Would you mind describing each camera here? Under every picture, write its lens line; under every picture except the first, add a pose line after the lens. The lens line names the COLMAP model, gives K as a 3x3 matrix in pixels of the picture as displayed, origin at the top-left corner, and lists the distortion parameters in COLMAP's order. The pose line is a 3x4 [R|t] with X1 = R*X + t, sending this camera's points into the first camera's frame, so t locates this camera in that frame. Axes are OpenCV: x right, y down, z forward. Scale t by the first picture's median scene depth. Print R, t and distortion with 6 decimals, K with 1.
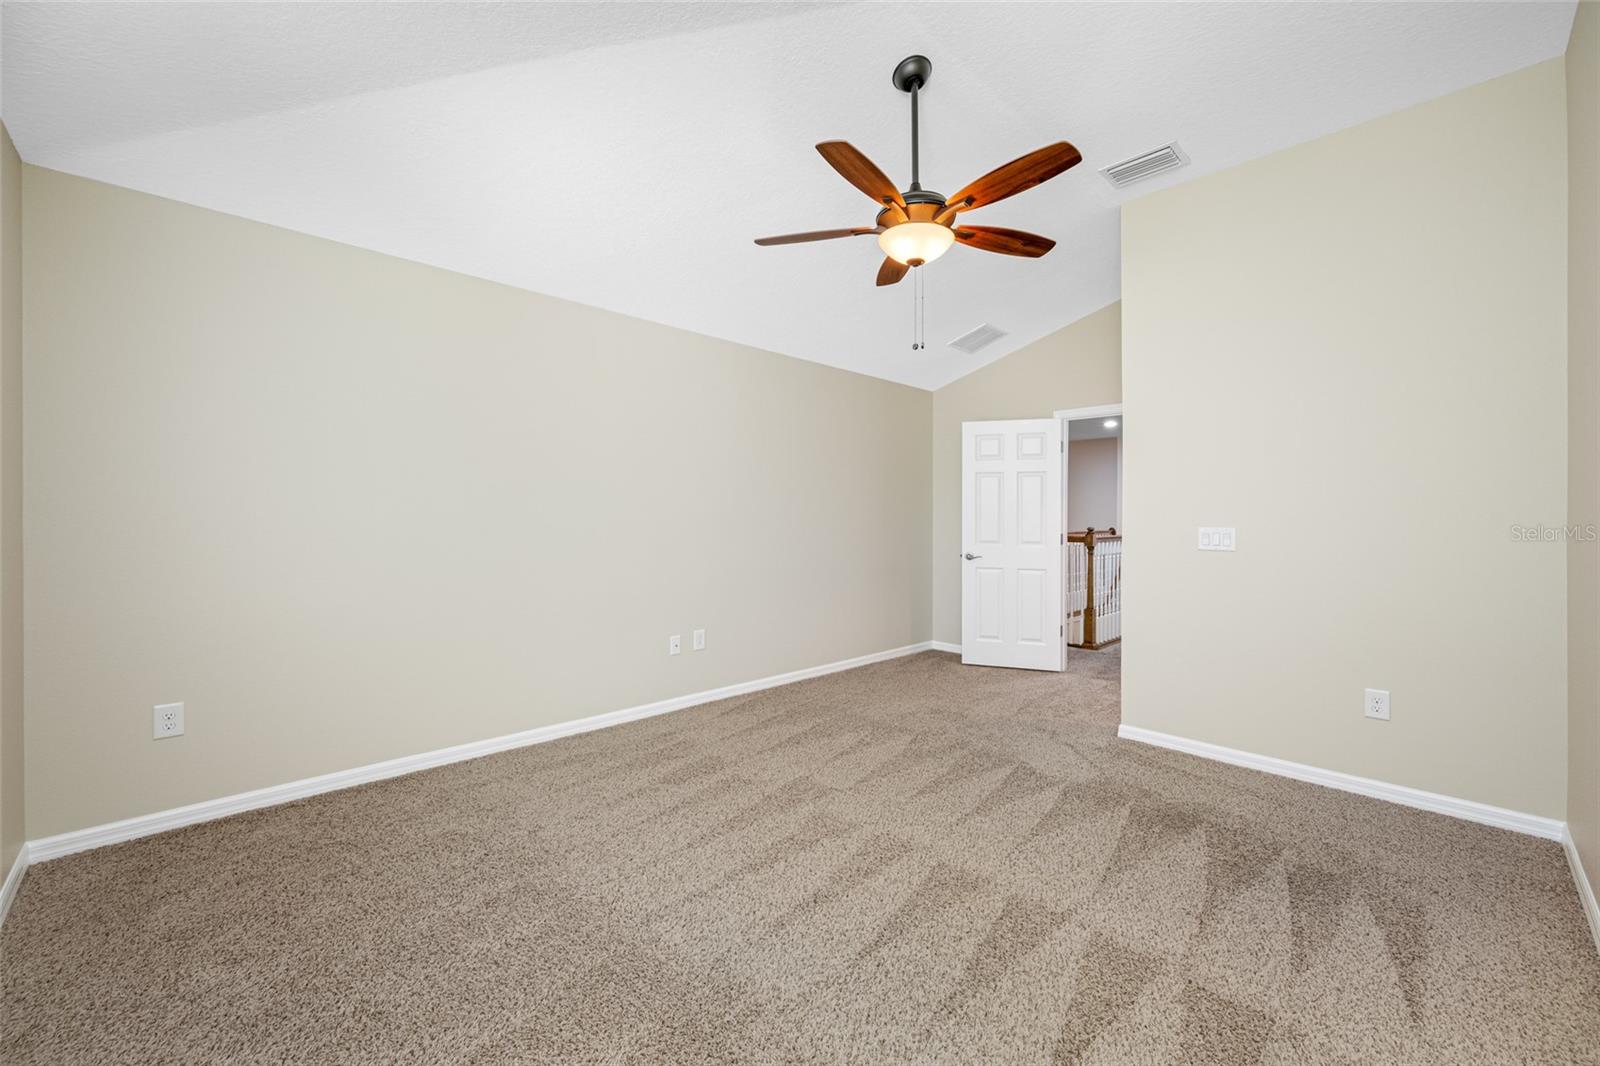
lens RADIAL K [[634.9, 0, 804.6], [0, 634.9, 531.1], [0, 0, 1]] dist [-0.002355, -0.000373]
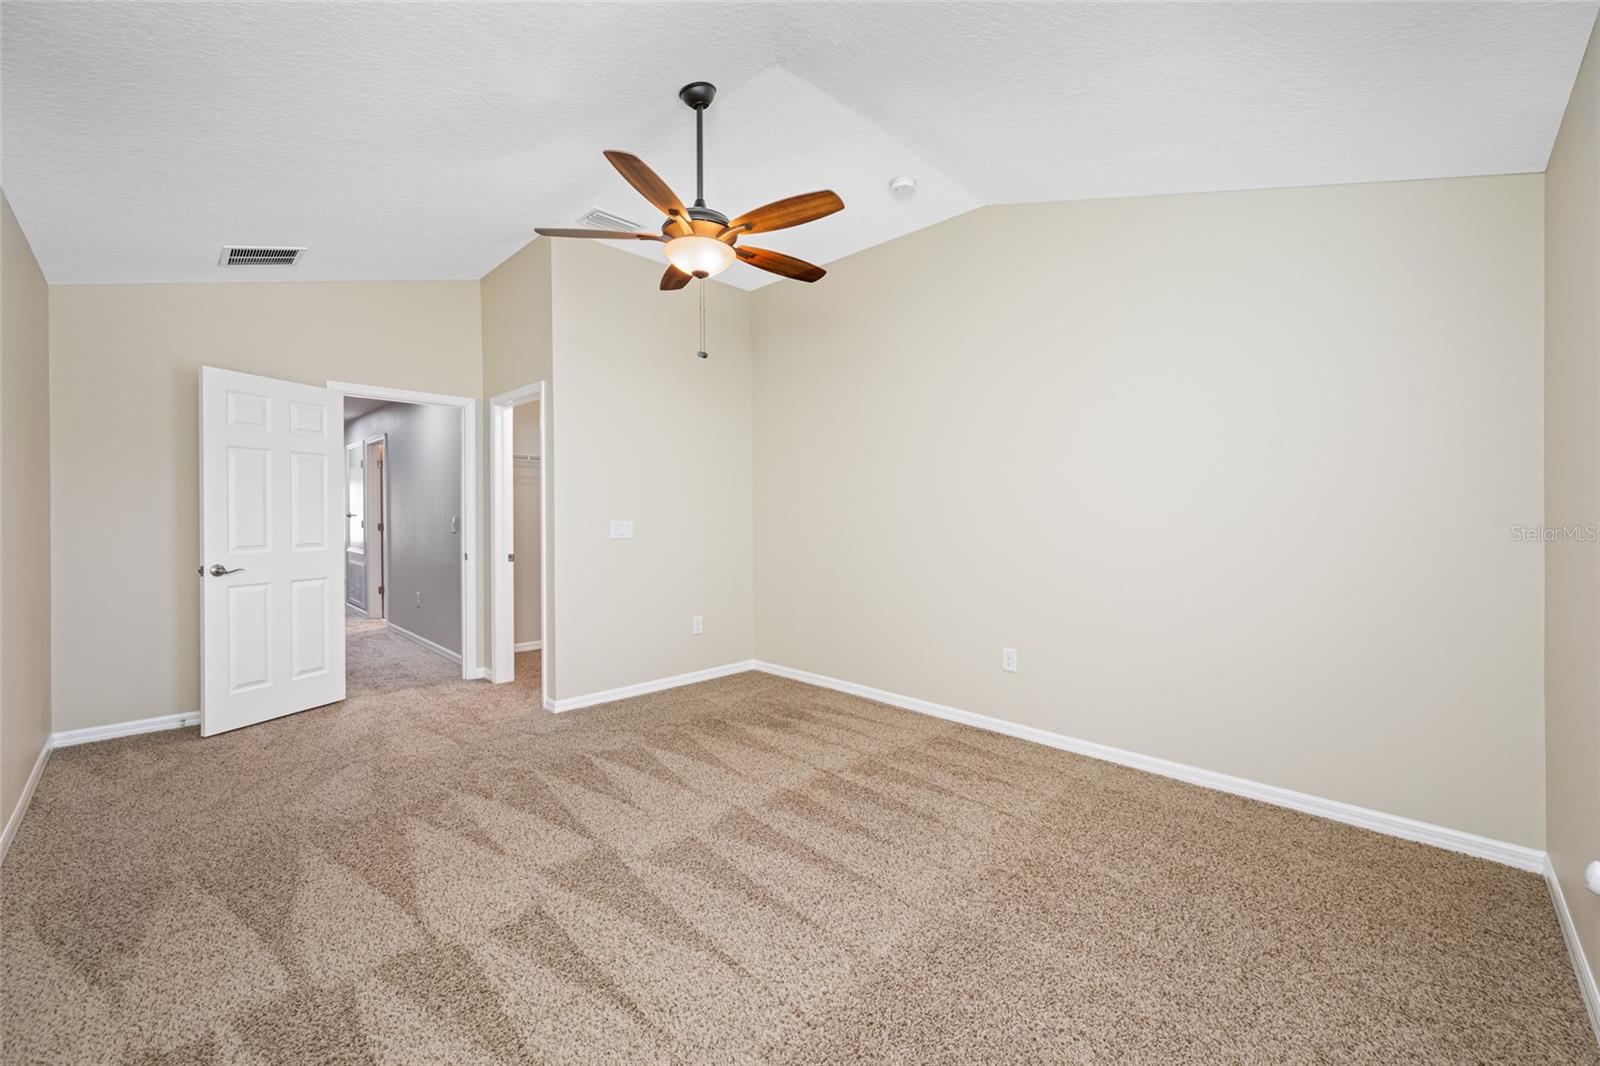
lens RADIAL K [[634.9, 0, 804.6], [0, 634.9, 531.1], [0, 0, 1]] dist [-0.002355, -0.000373]
pose [[-0.028826, -0.022453, 0.999332, -0.727240], [0.016292, 0.999604, 0.022929, -0.011751], [-0.999452, 0.016942, -0.028449, 0.715599]]
